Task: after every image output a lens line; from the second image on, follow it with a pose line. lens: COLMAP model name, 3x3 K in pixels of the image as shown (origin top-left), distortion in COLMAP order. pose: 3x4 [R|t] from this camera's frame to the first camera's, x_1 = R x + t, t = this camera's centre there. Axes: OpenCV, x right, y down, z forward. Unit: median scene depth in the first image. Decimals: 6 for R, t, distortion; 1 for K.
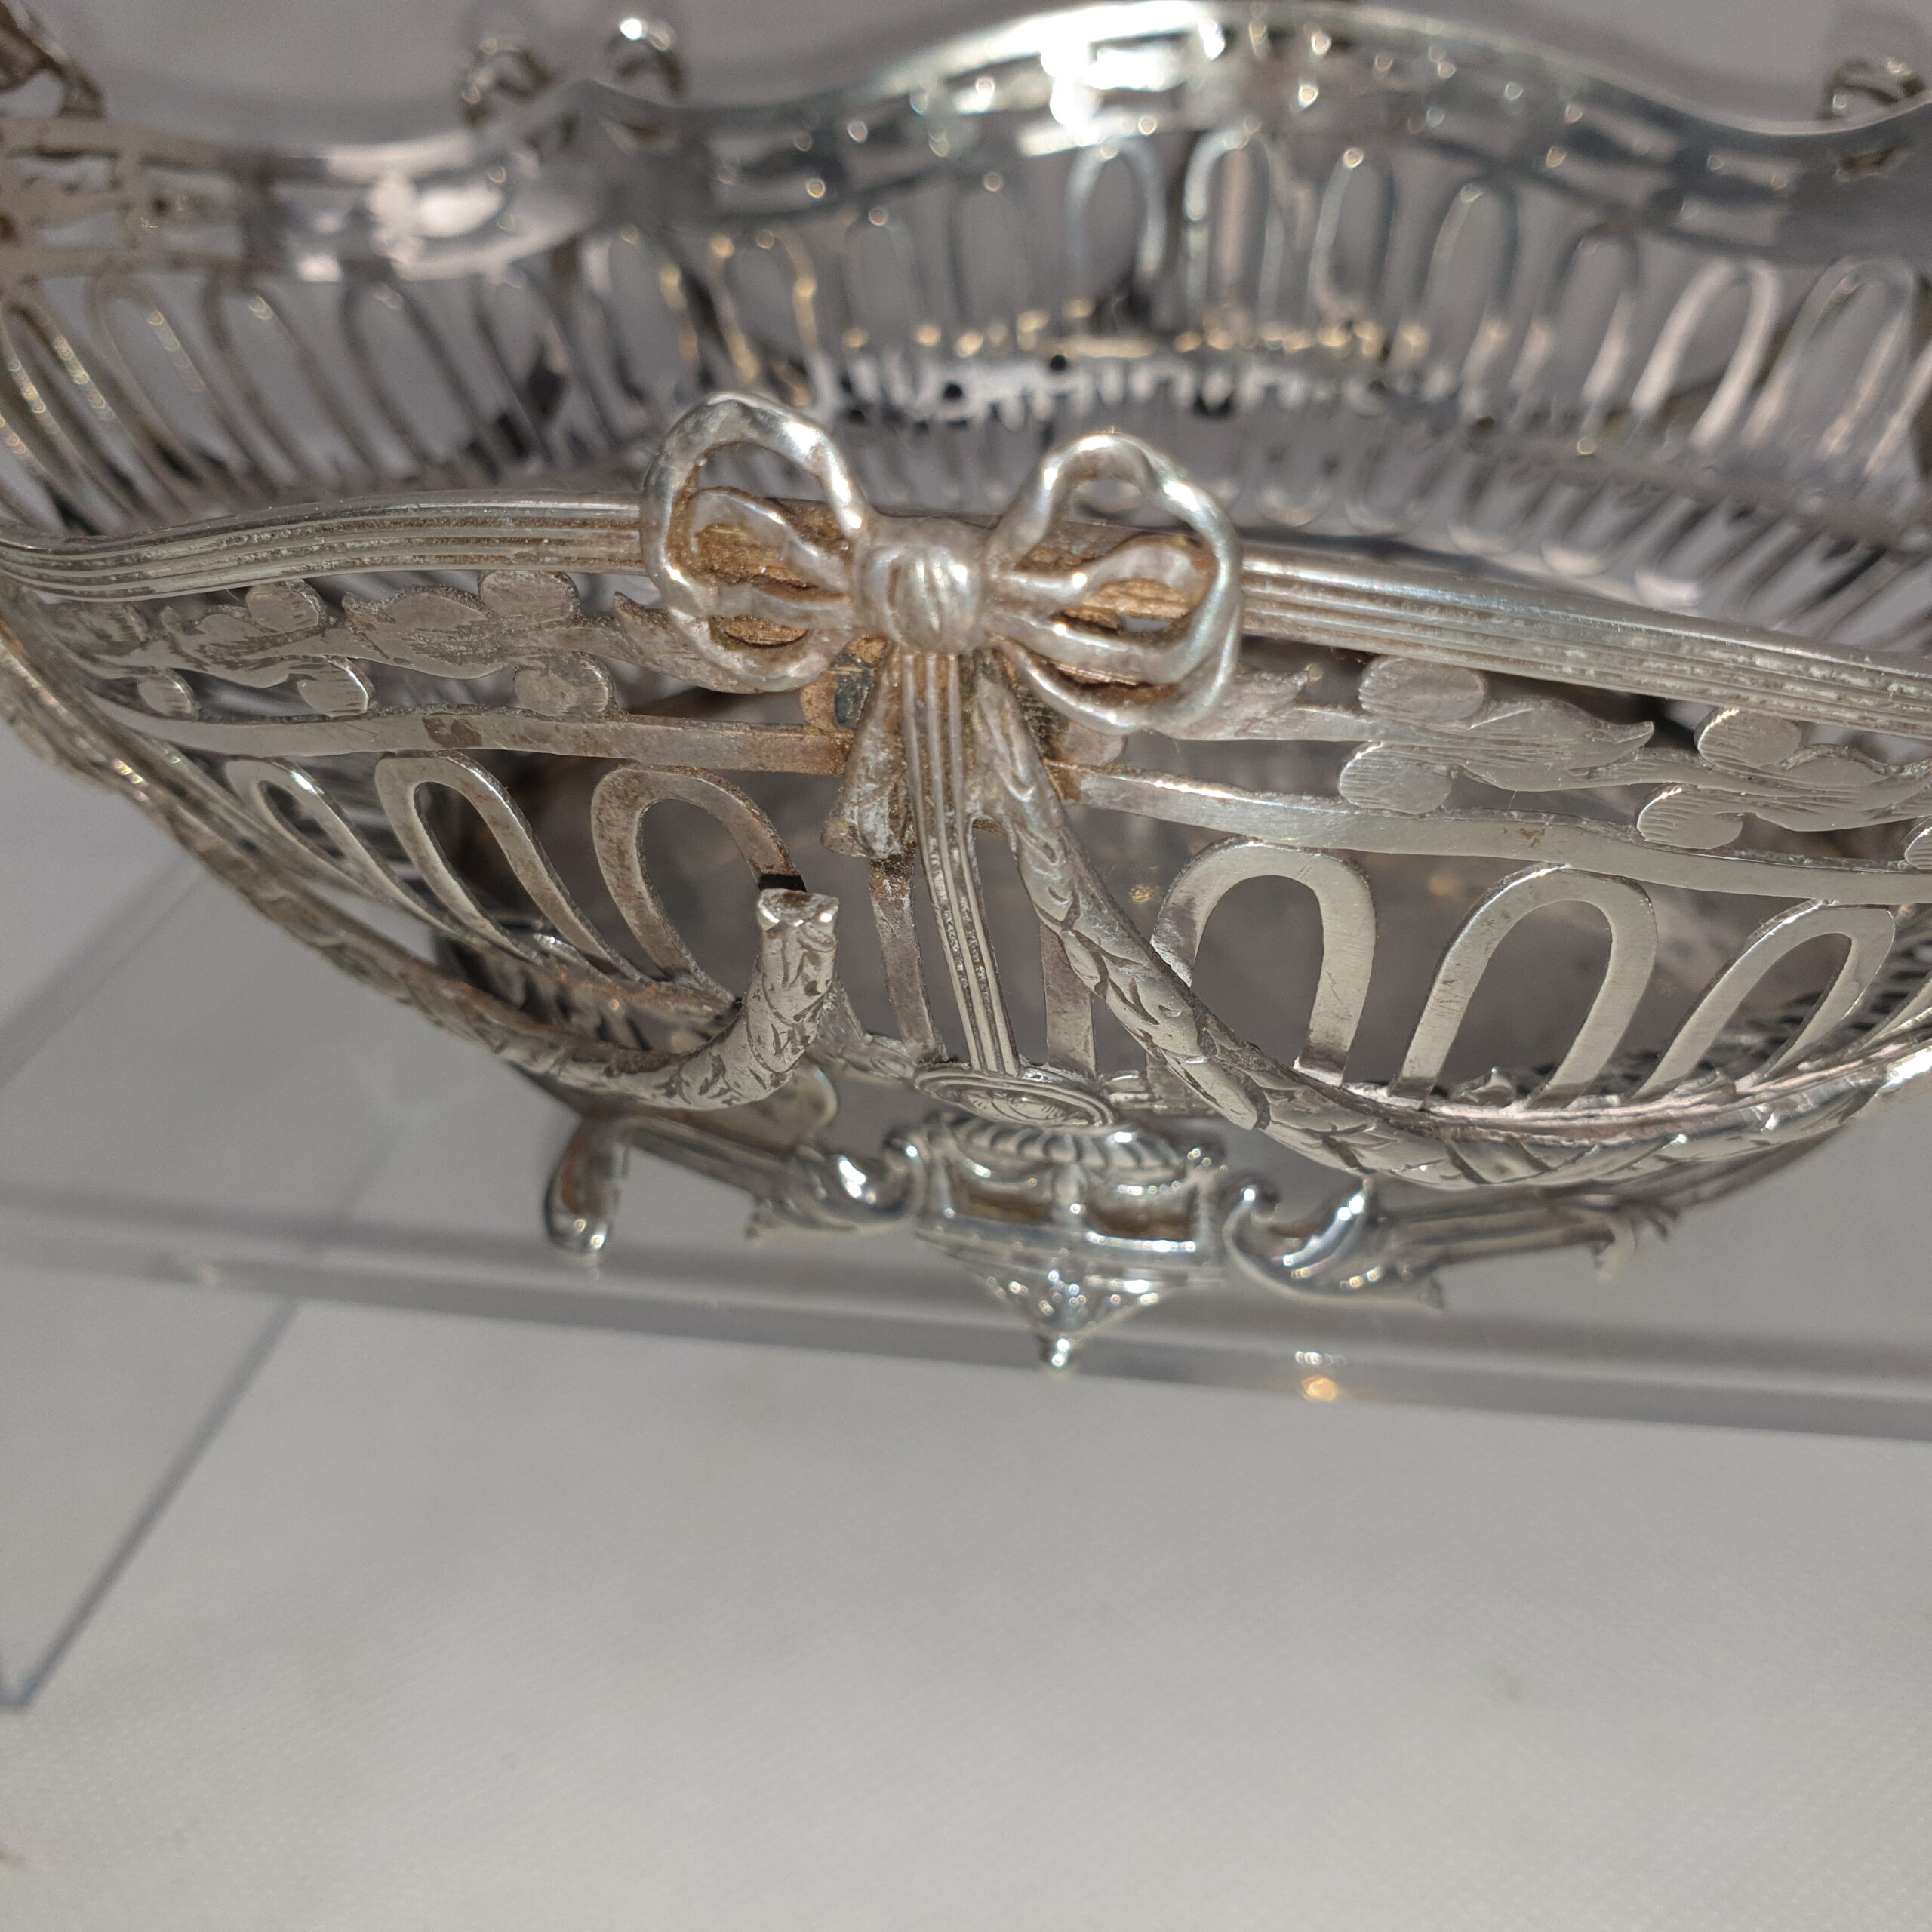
lens RADIAL K [[2042.8, 0, 966.0], [0, 2042.8, 966.0], [0, 0, 1]] dist [-0.006485, -0.003166]
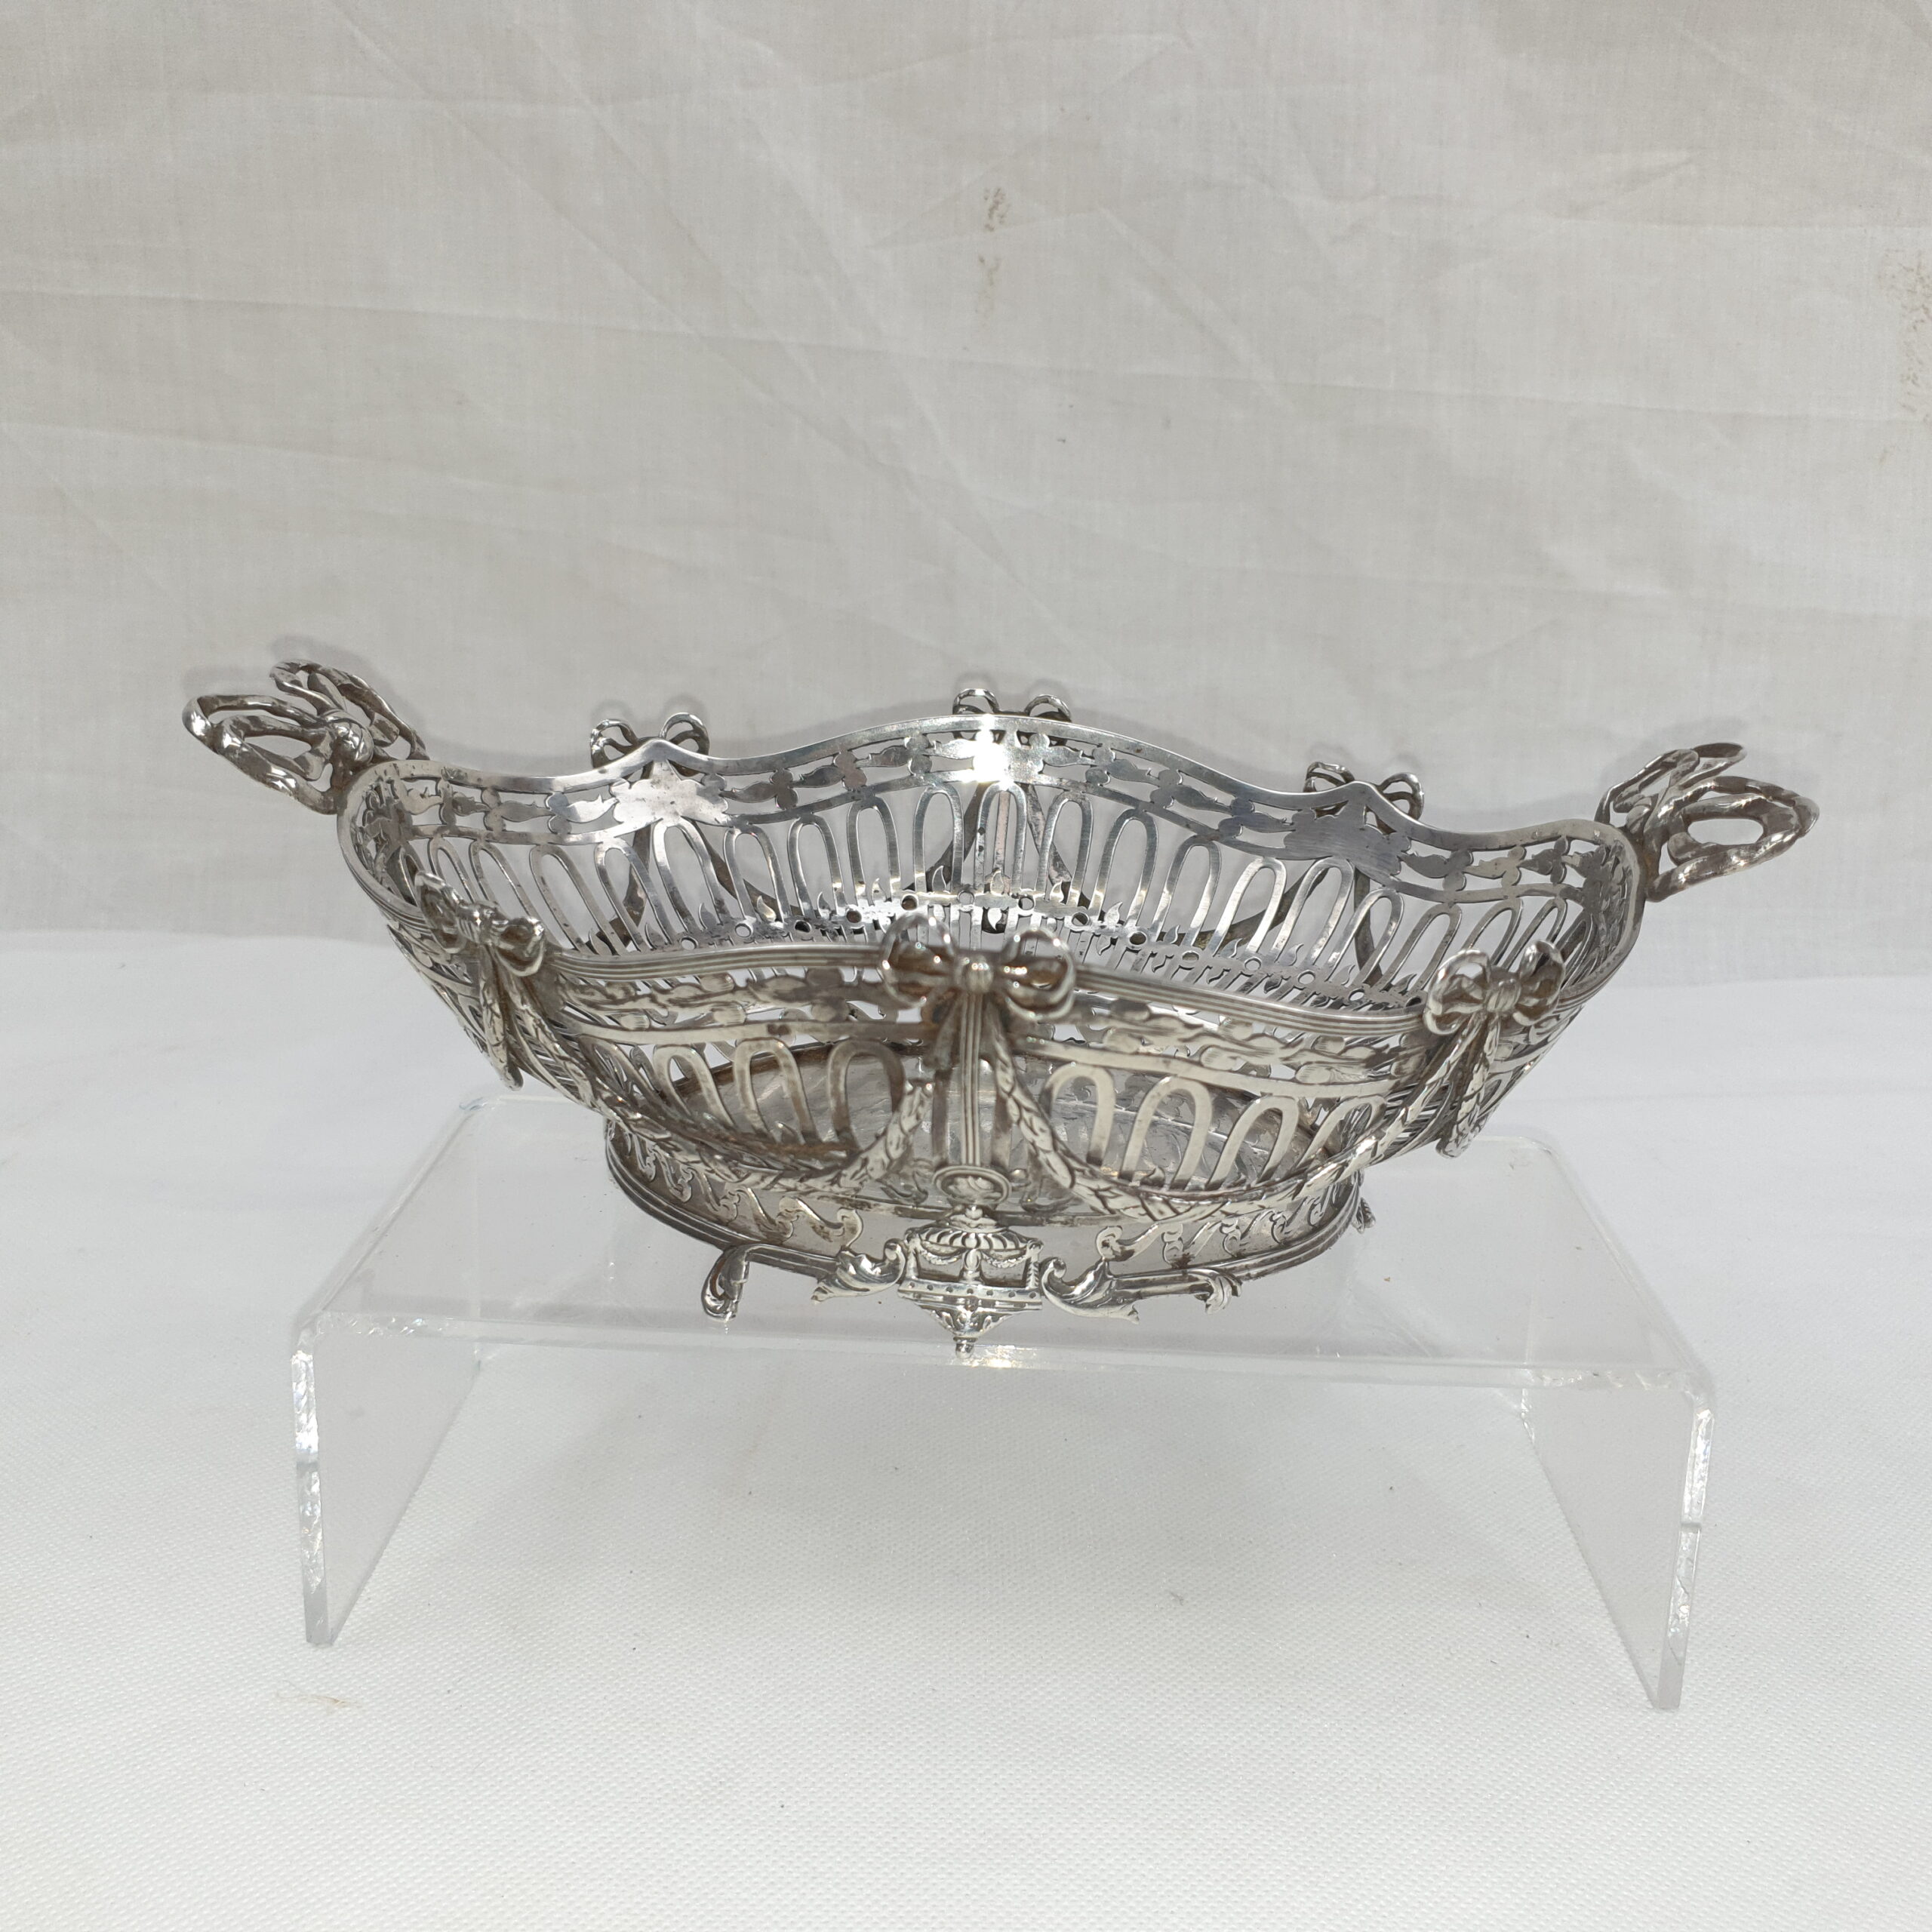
lens RADIAL K [[2017.0, 0, 986.3], [0, 2017.0, 978.0], [0, 0, 1]] dist [-0.003455, 0.008184]
pose [[0.985055, 0.024657, 0.170468, -0.259797], [0.017398, 0.970394, -0.240899, 0.278967], [-0.171362, 0.240264, 0.955462, -0.959843]]
